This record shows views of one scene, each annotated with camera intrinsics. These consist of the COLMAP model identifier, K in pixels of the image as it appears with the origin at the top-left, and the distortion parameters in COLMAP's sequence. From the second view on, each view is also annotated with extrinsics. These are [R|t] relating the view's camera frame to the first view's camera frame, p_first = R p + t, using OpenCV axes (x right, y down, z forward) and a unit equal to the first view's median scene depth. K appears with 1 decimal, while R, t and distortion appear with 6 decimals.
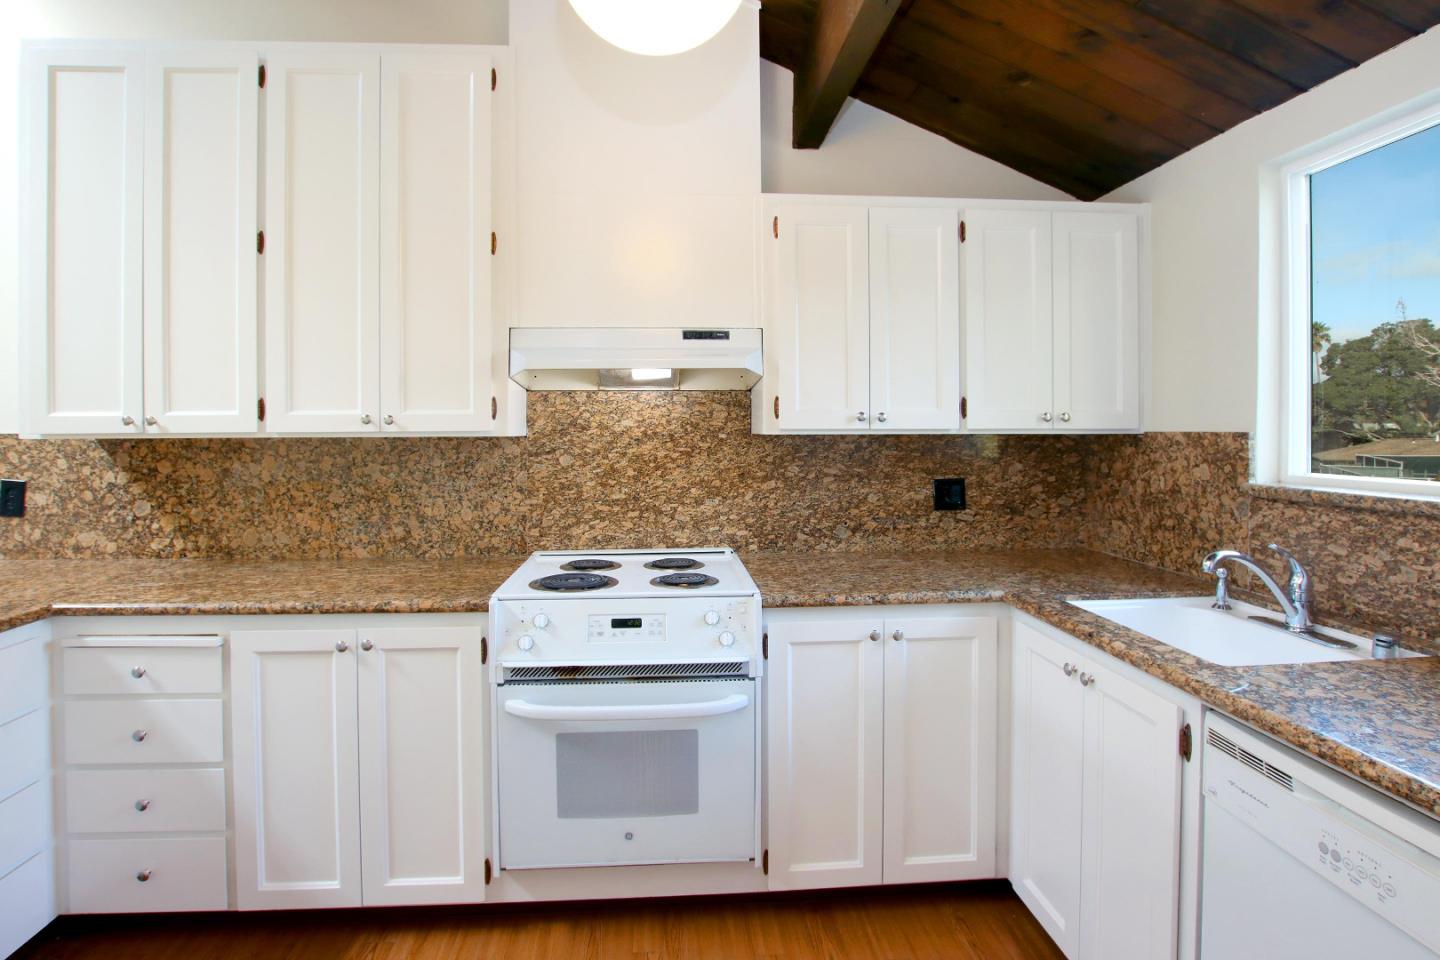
lens RADIAL K [[701.3, 0, 723.1], [0, 701.3, 431.1], [0, 0, 1]] dist [-0.027792, 0.001526]
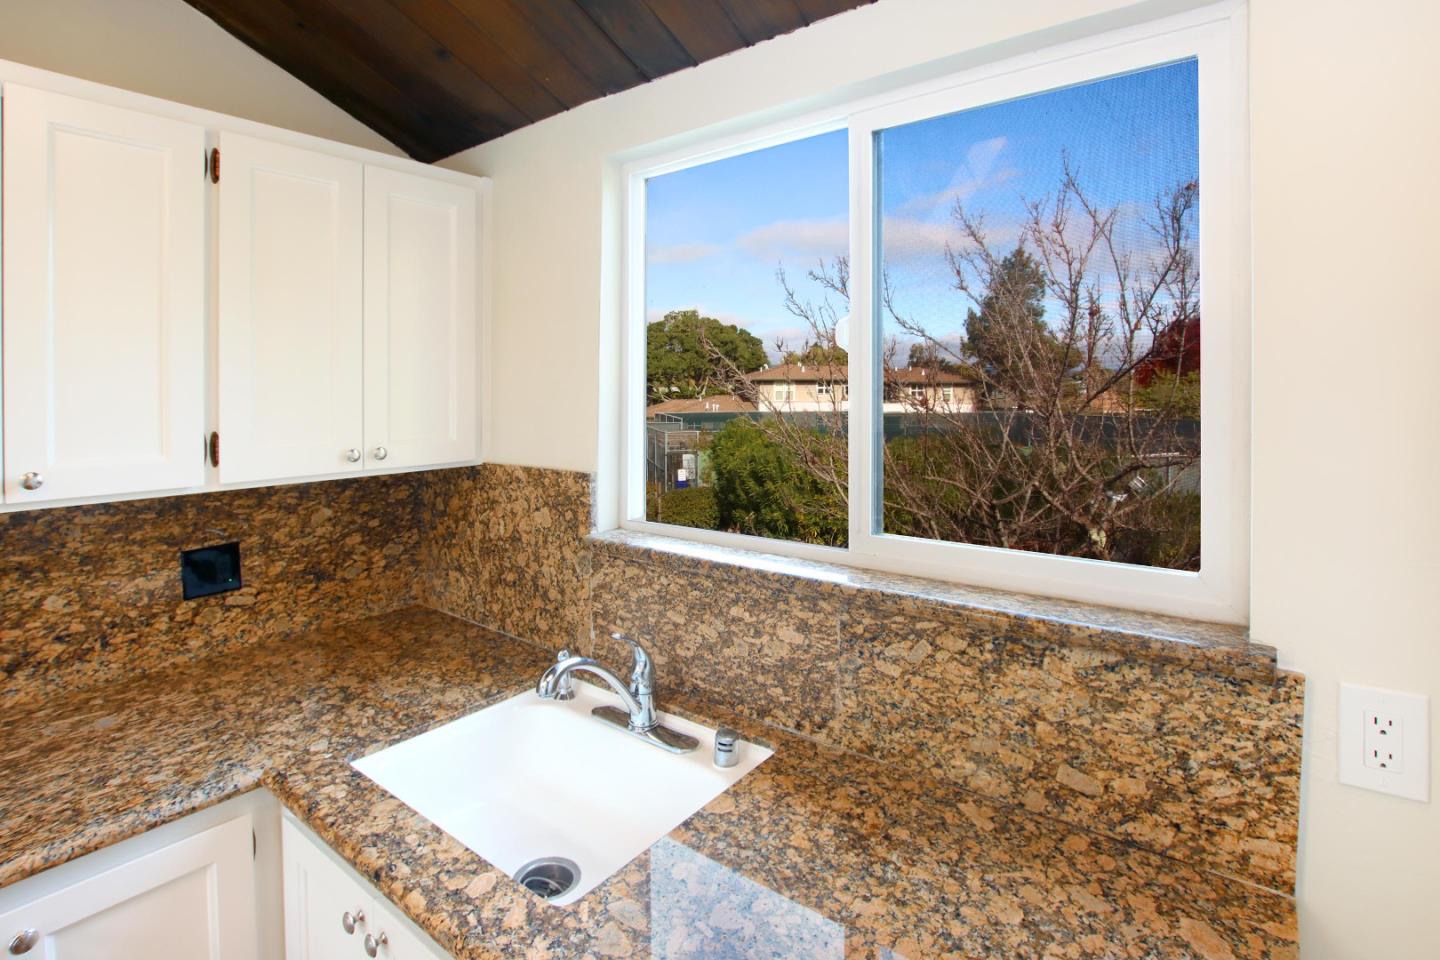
lens RADIAL K [[712.4, 0, 686.2], [0, 712.4, 398.1], [0, 0, 1]] dist [-0.041273, 0.001304]
pose [[0.705935, -0.003762, 0.708267, 0.208871], [0.002262, 0.999993, 0.003057, -0.082661], [-0.708273, -0.000556, 0.705938, 0.276124]]
